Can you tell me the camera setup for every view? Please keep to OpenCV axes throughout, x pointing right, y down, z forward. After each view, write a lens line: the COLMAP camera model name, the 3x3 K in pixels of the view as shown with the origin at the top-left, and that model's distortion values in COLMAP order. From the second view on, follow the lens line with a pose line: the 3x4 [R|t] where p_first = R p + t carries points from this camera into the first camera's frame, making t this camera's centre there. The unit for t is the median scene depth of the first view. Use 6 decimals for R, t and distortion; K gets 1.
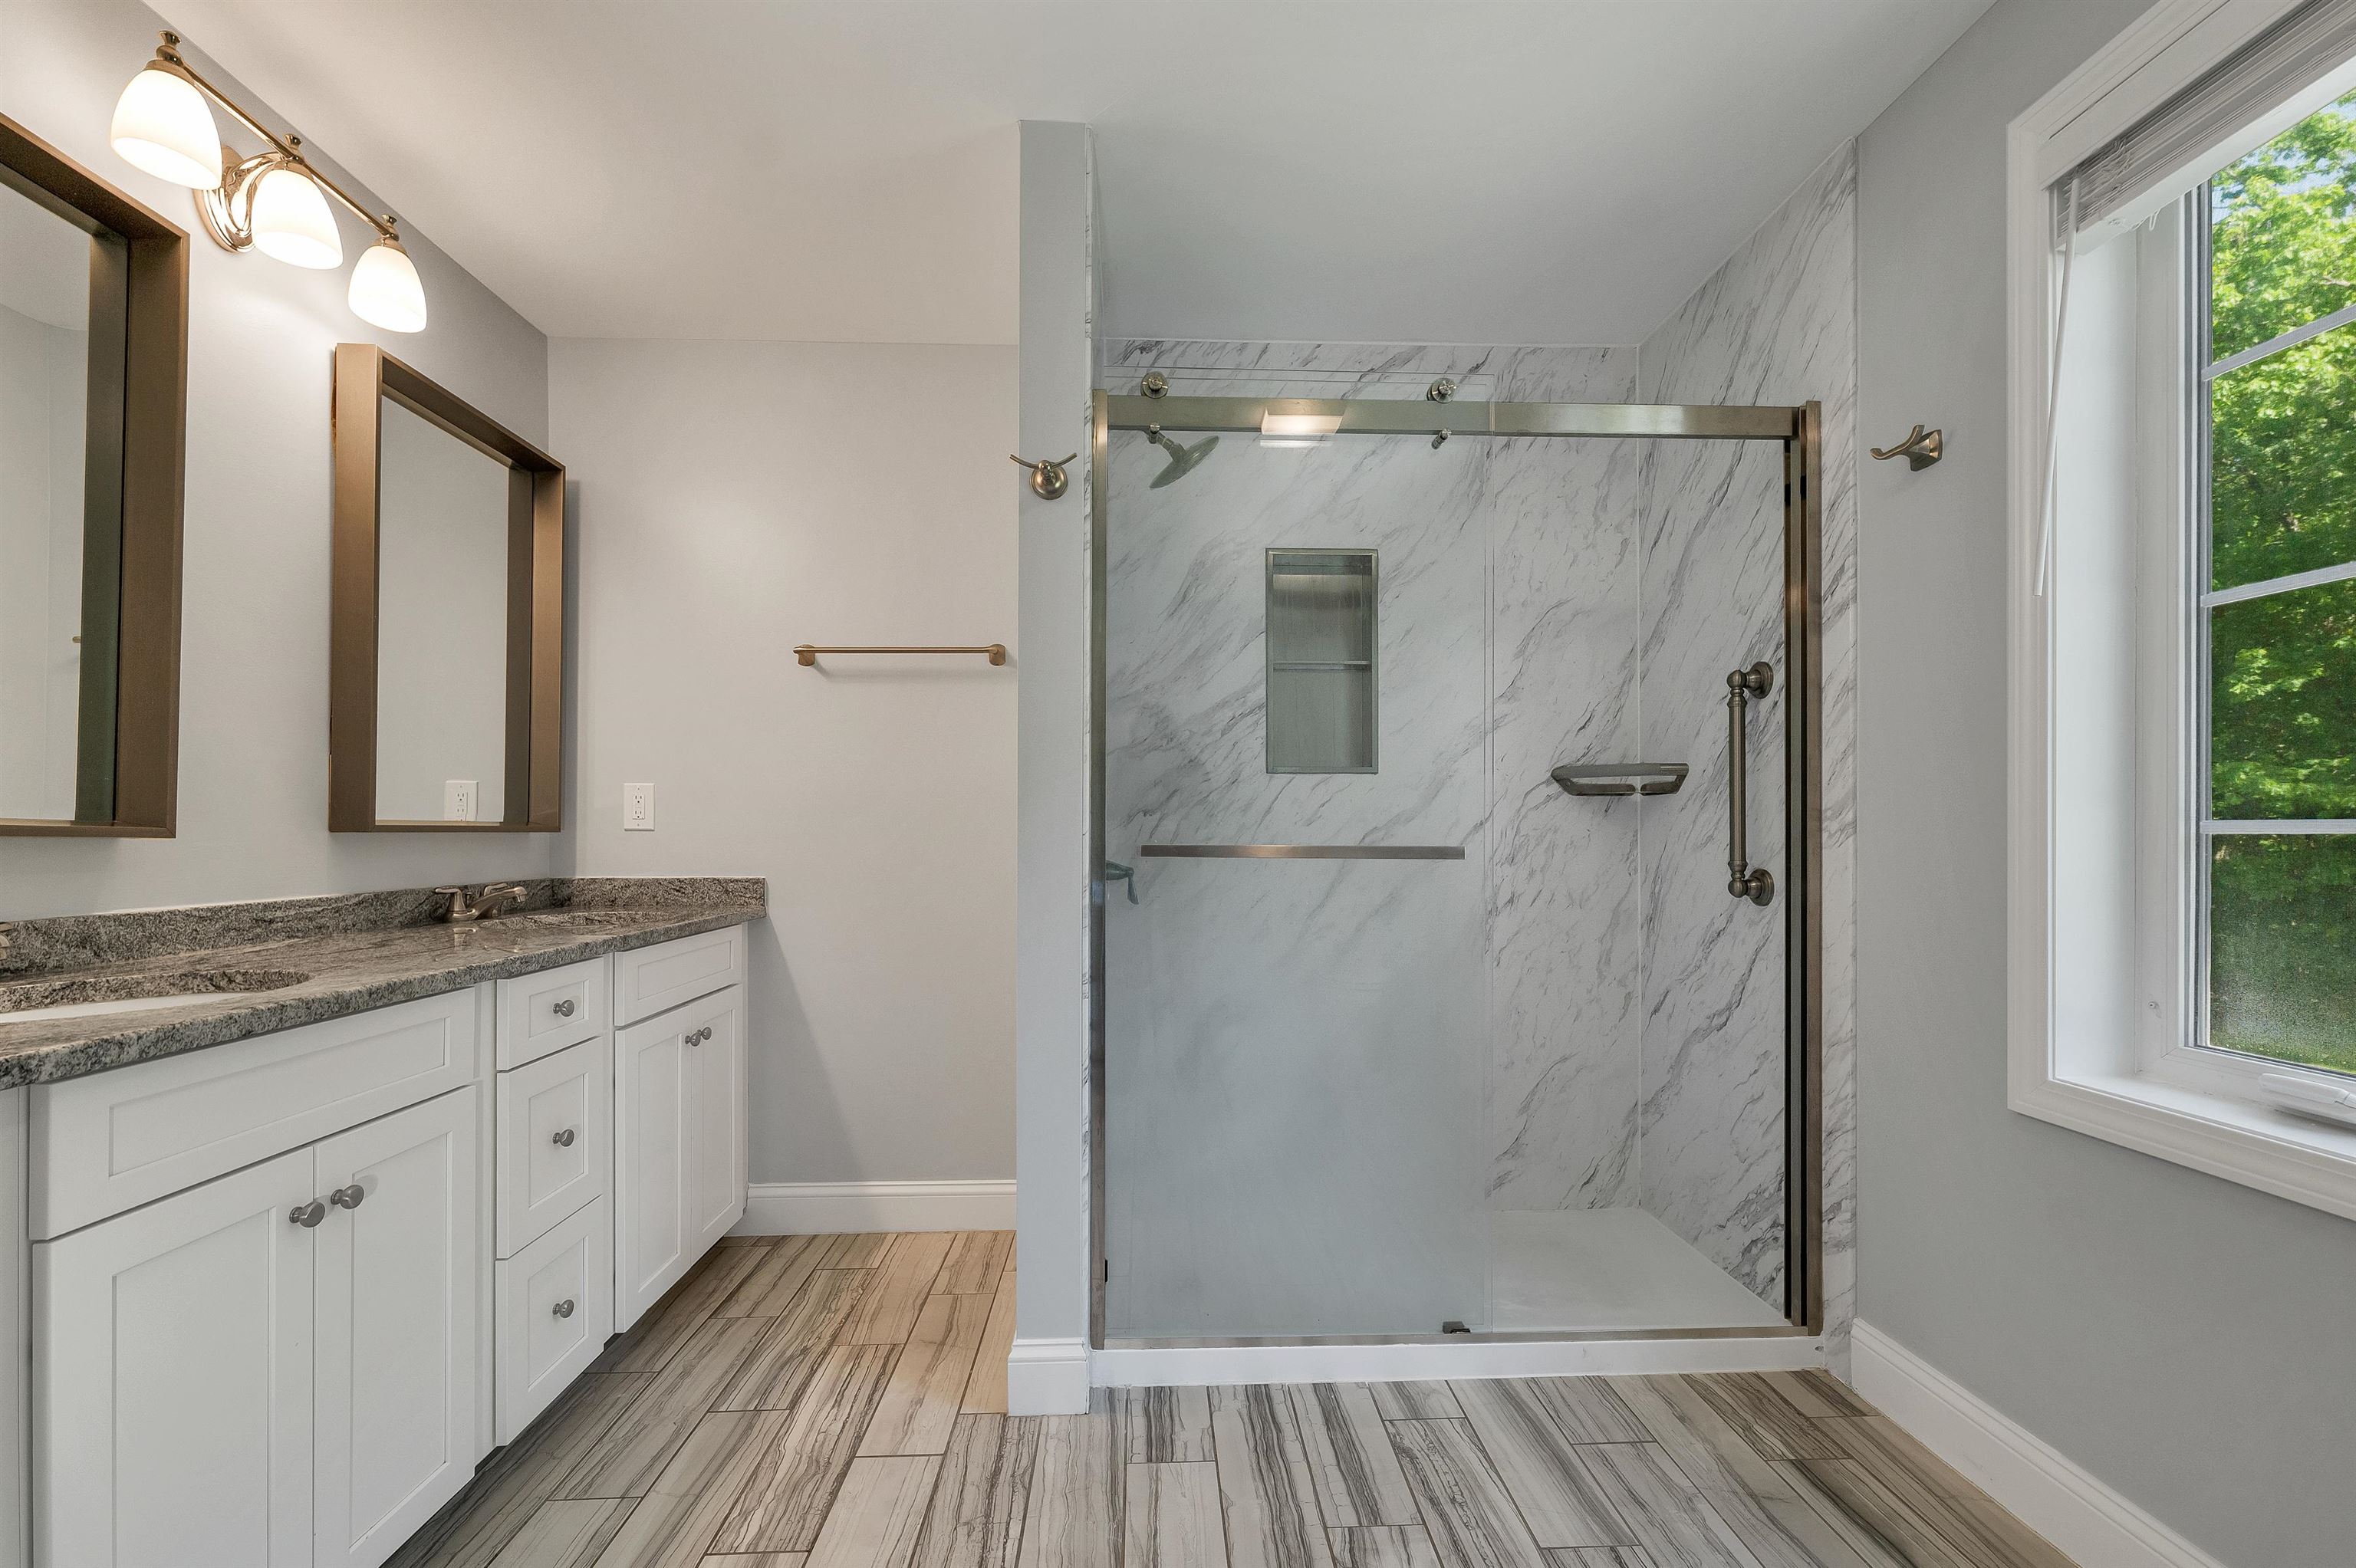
lens RADIAL K [[976.6, 0, 1178.7], [0, 976.6, 818.3], [0, 0, 1]] dist [0.001090, -0.000166]
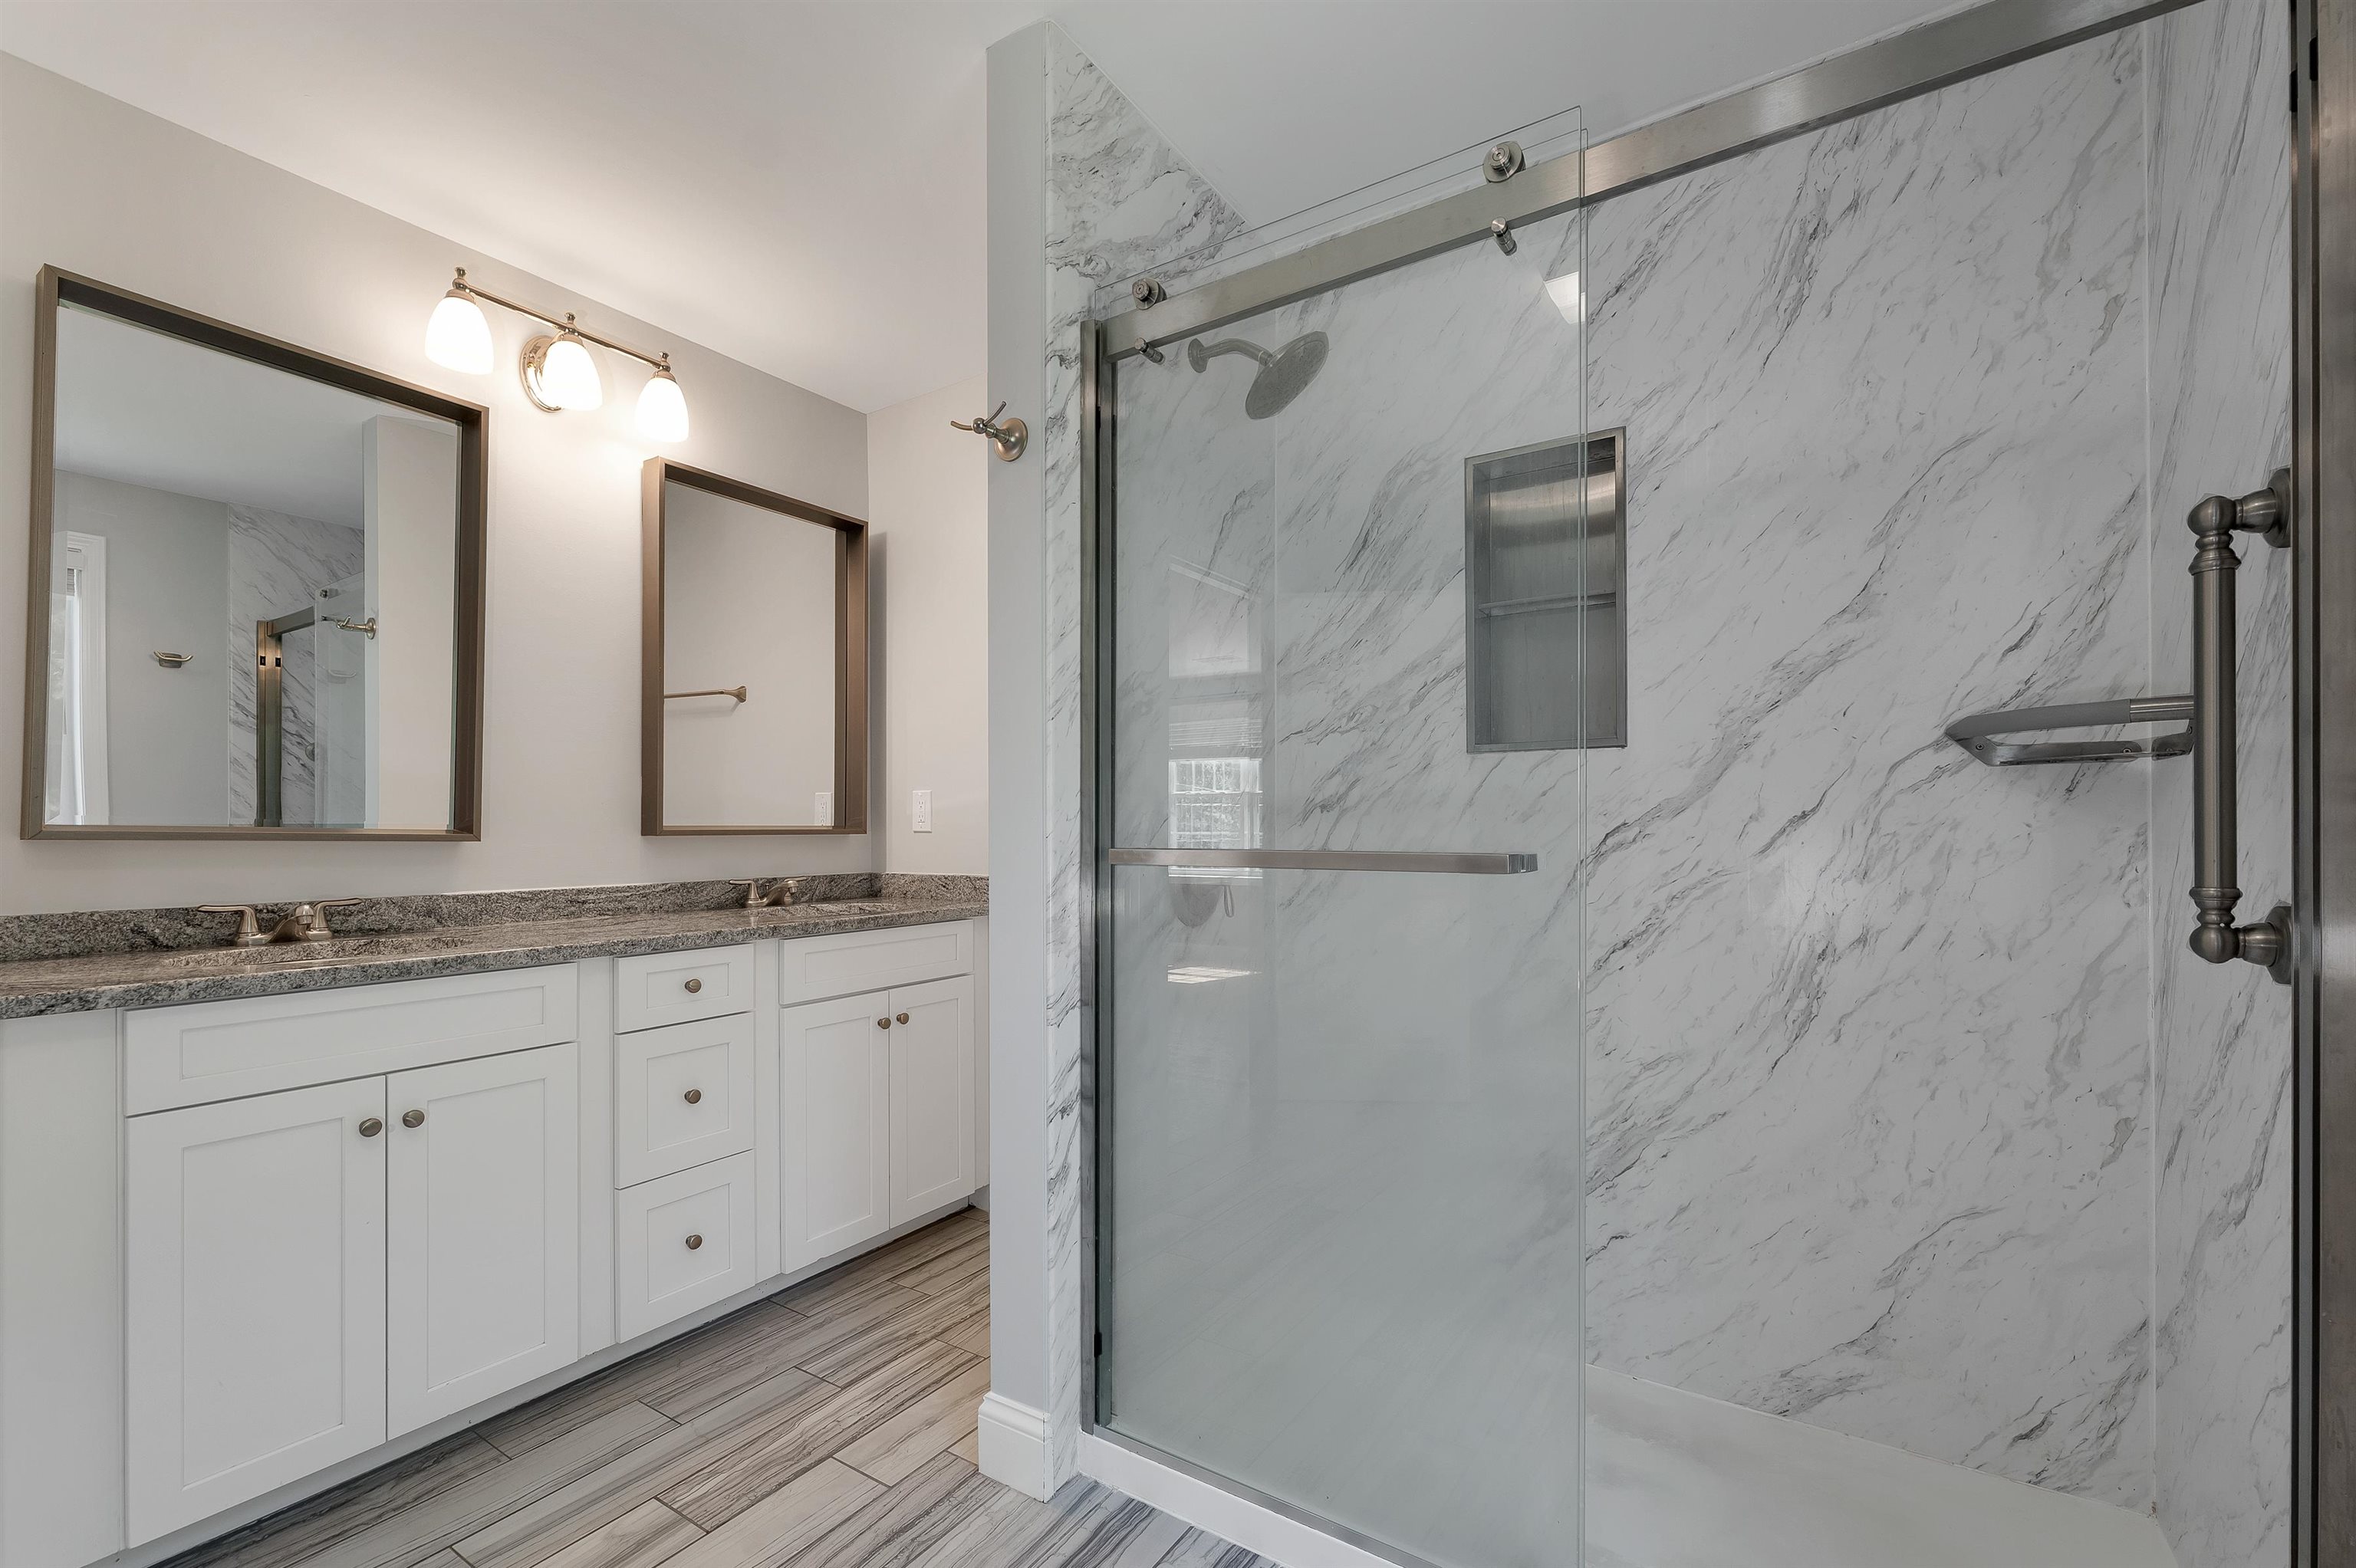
lens RADIAL K [[983.1, 0, 1194.0], [0, 983.1, 819.6], [0, 0, 1]] dist [0.000587, 0.000118]
pose [[0.817994, -0.011360, -0.575115, 0.439825], [0.014672, 0.999892, 0.001118, 0.001714], [0.575040, -0.009352, 0.818072, 0.306147]]
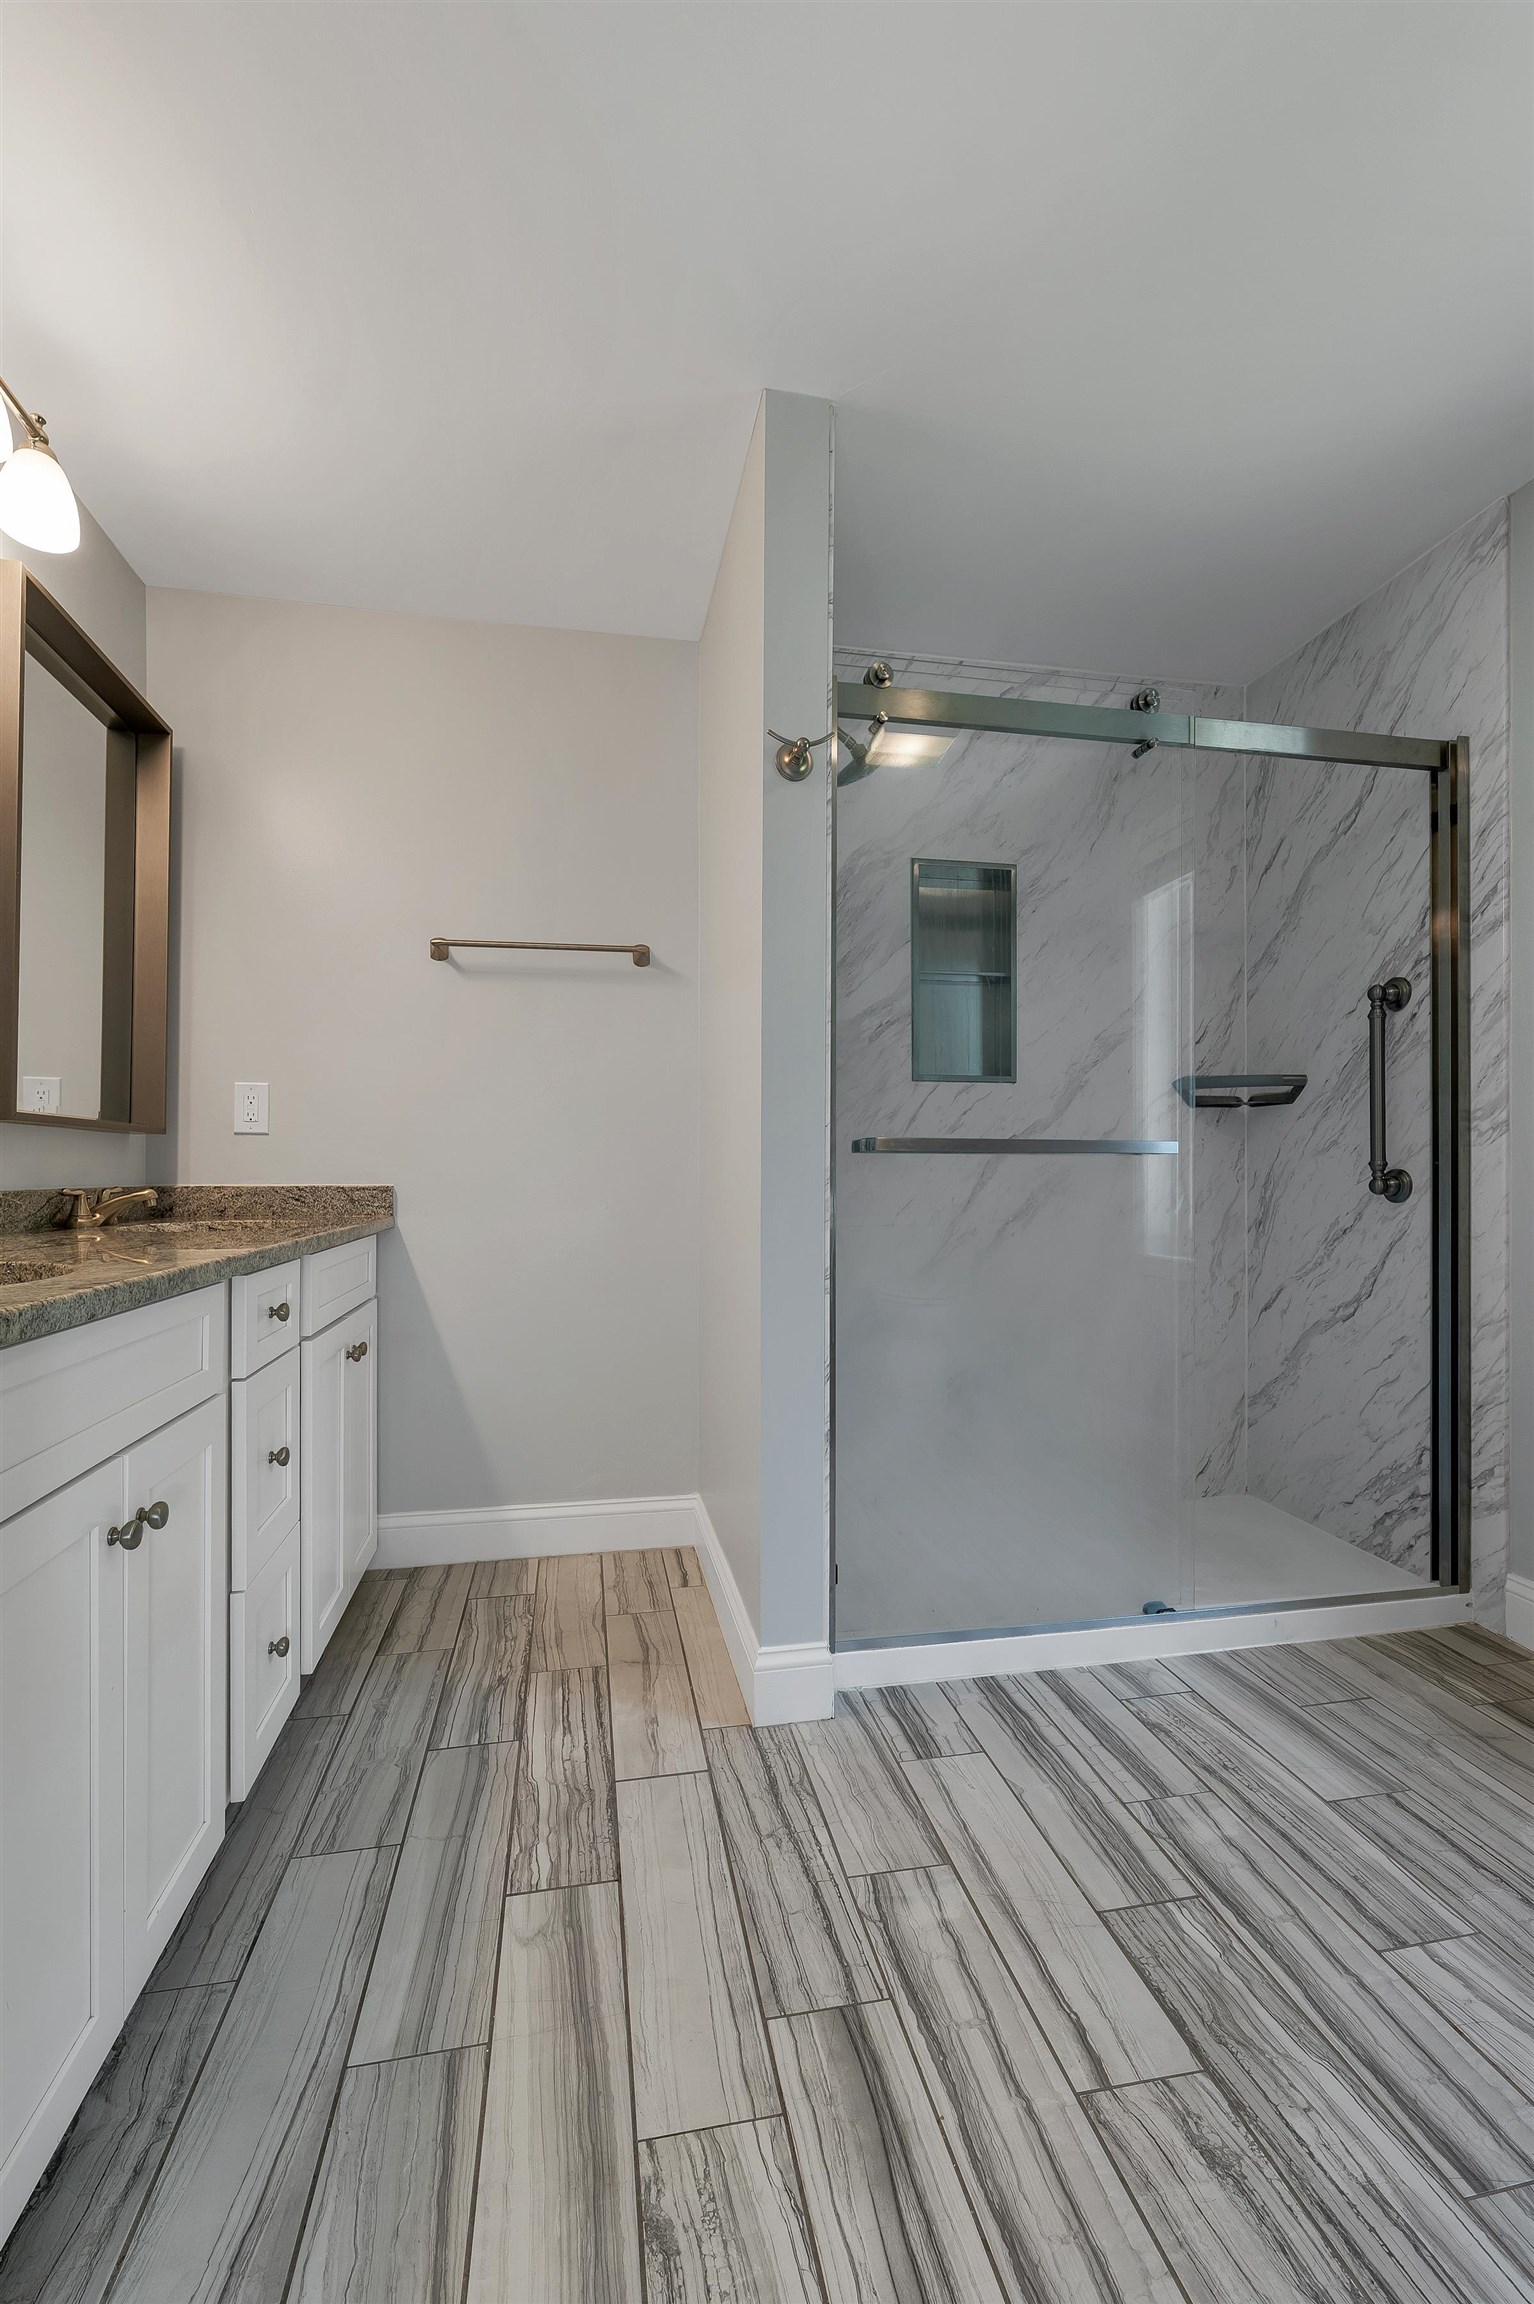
lens RADIAL K [[960.4, 0, 763.9], [0, 960.4, 1155.7], [0, 0, 1]] dist [-0.001365, -0.000147]
pose [[0.989426, 0.002090, 0.145023, -0.253482], [-0.001847, 0.999997, -0.001813, 0.041005], [-0.145026, 0.001526, 0.989427, 0.049777]]
